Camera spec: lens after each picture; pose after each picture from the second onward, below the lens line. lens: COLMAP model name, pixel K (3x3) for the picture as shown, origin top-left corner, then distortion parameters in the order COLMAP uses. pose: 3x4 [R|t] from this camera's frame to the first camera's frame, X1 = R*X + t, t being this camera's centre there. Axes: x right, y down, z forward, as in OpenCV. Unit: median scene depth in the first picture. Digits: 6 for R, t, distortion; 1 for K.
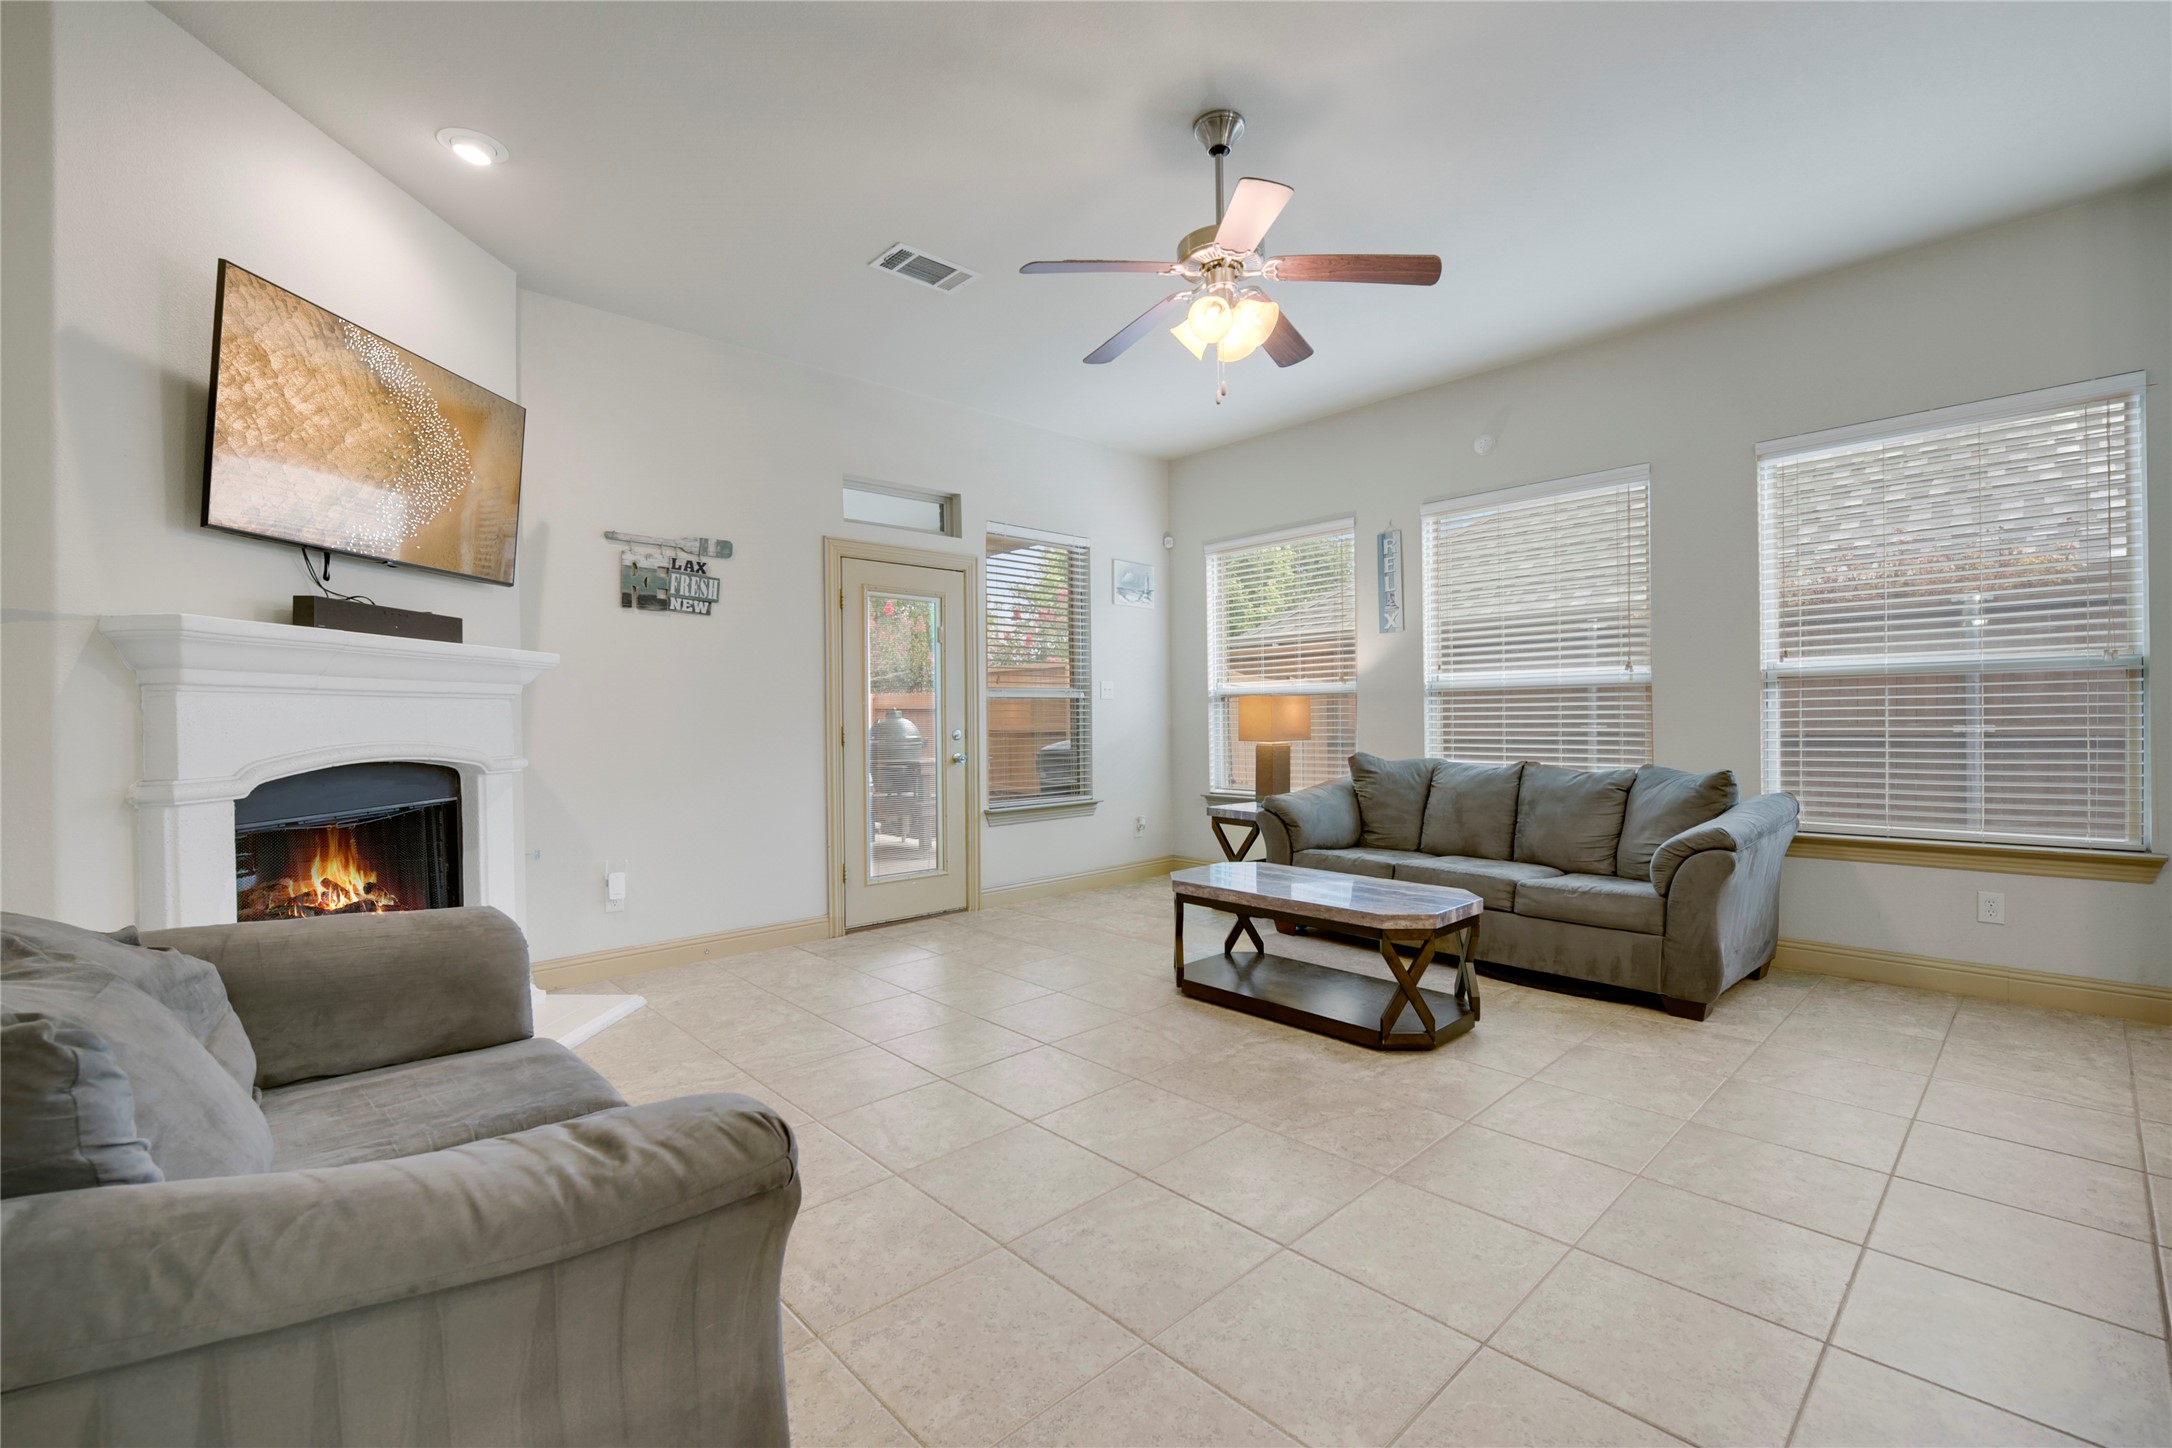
lens RADIAL K [[924.0, 0, 1086.0], [0, 924.0, 724.0], [0, 0, 1]] dist [-0.005925, -0.000835]
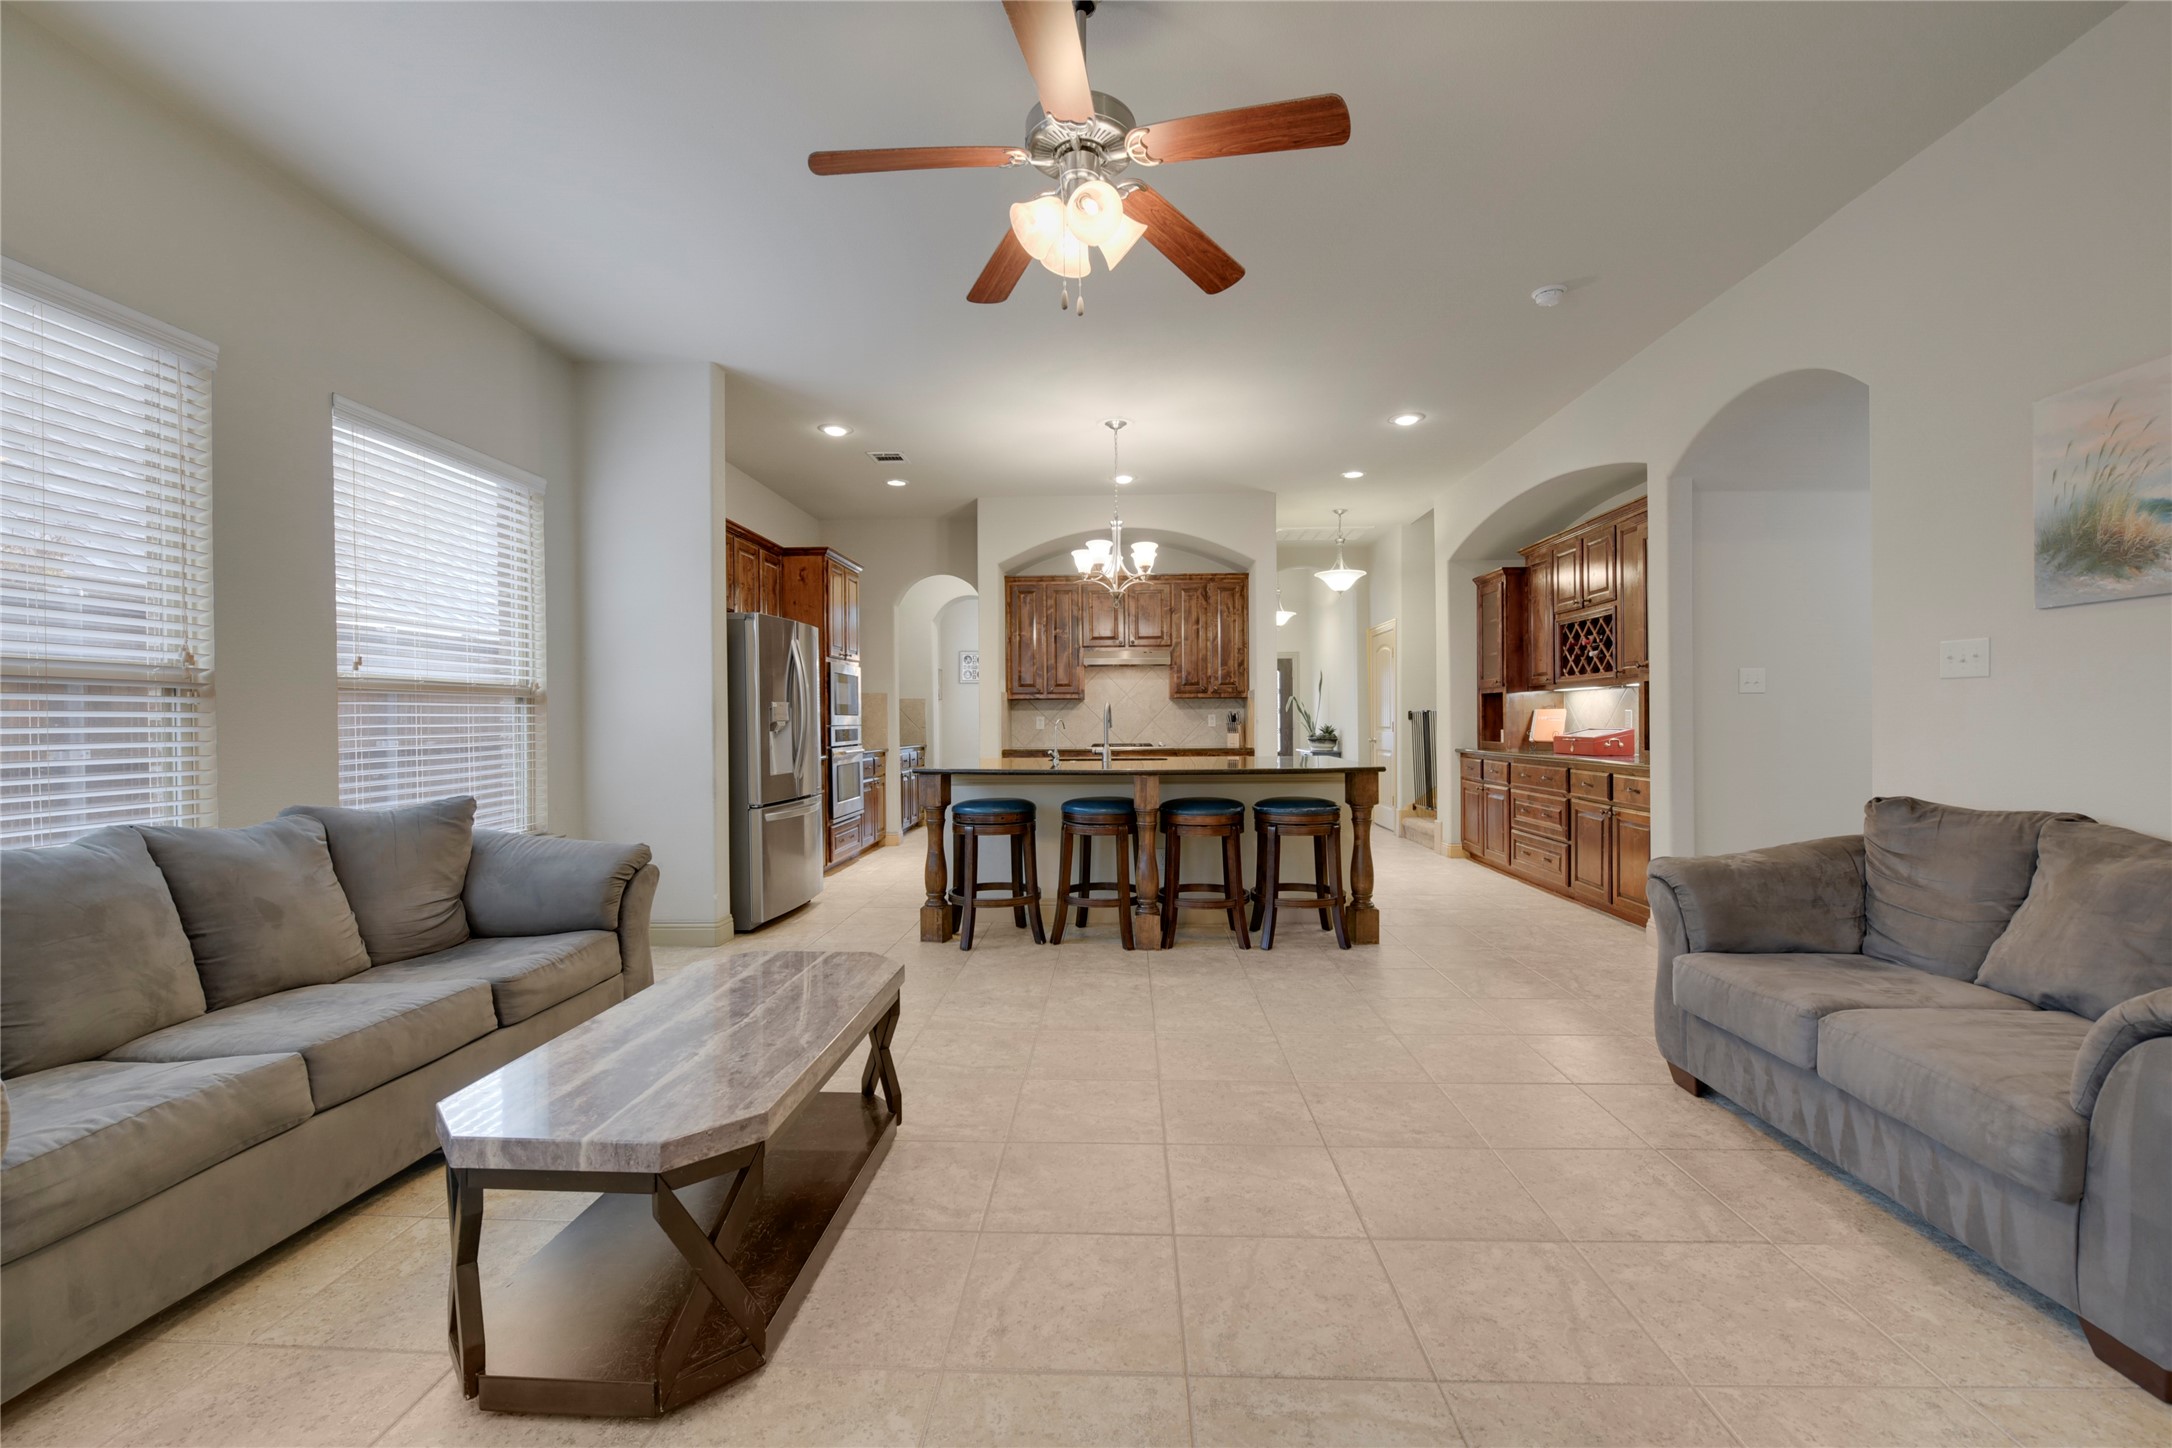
lens RADIAL K [[899.3, 0, 1091.6], [0, 899.3, 725.3], [0, 0, 1]] dist [-0.010102, -0.000316]
pose [[-0.705711, 0.013110, 0.708379, -0.337678], [0.020734, 0.999783, 0.002154, -0.006559], [-0.708196, 0.016208, -0.705829, 1.312563]]
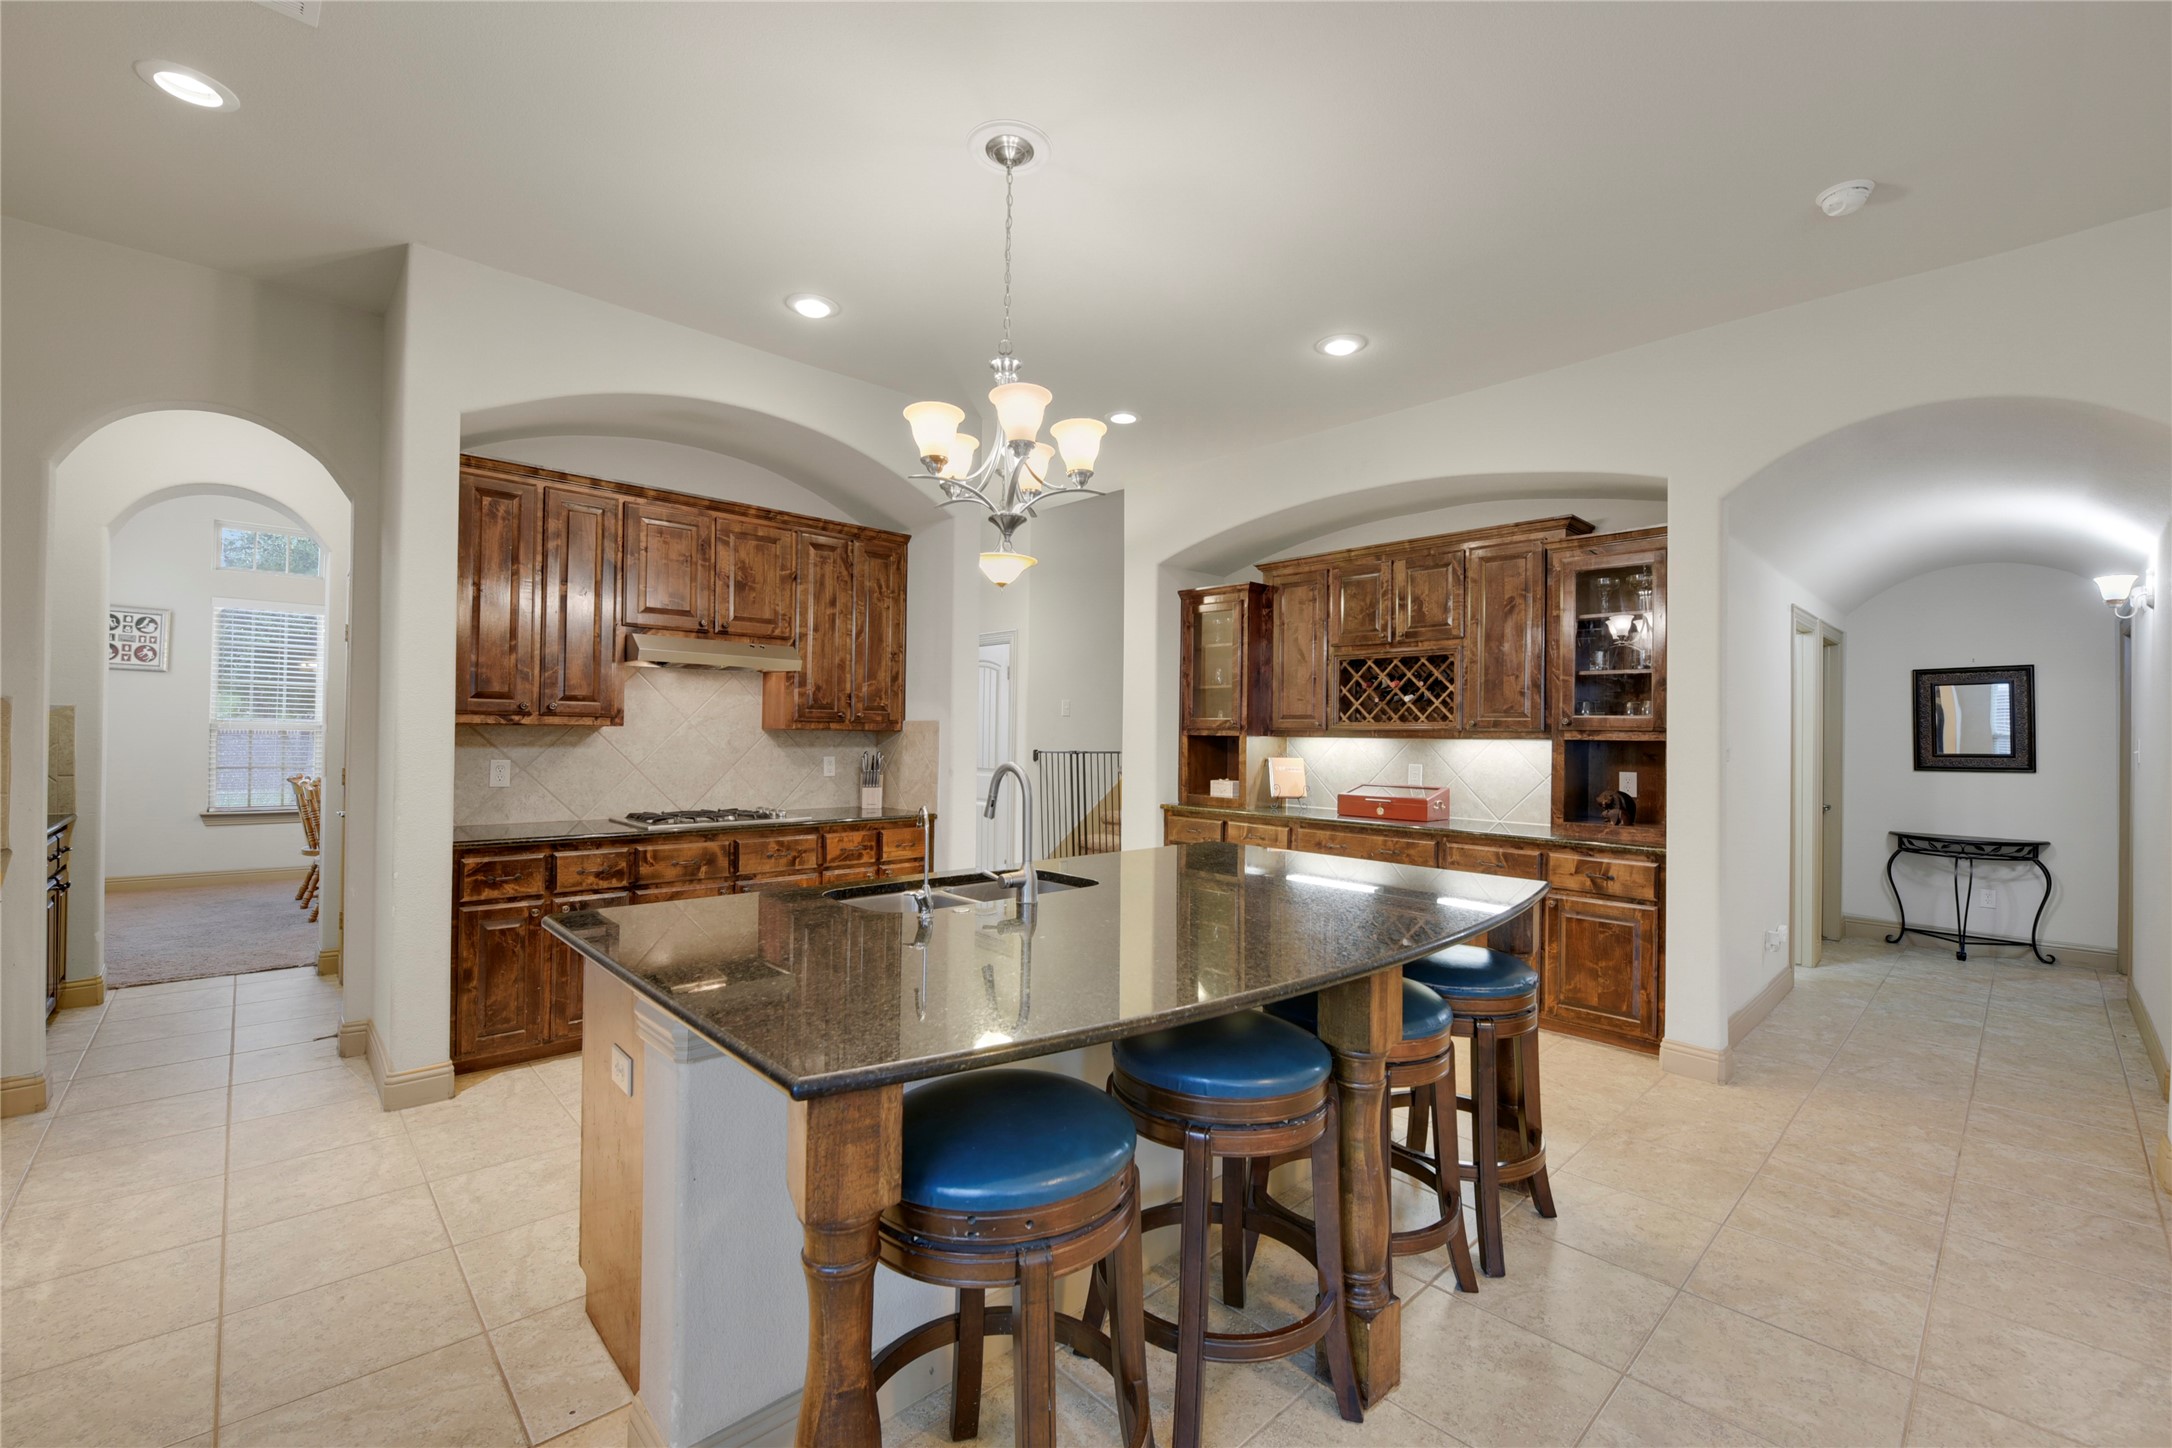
lens RADIAL K [[899.3, 0, 1091.6], [0, 899.3, 725.3], [0, 0, 1]] dist [-0.010102, -0.000316]
pose [[-0.999947, -0.002466, -0.009976, 0.735408], [-0.002439, 0.999993, -0.002733, -0.072334], [0.009983, -0.002708, -0.999947, 0.855590]]
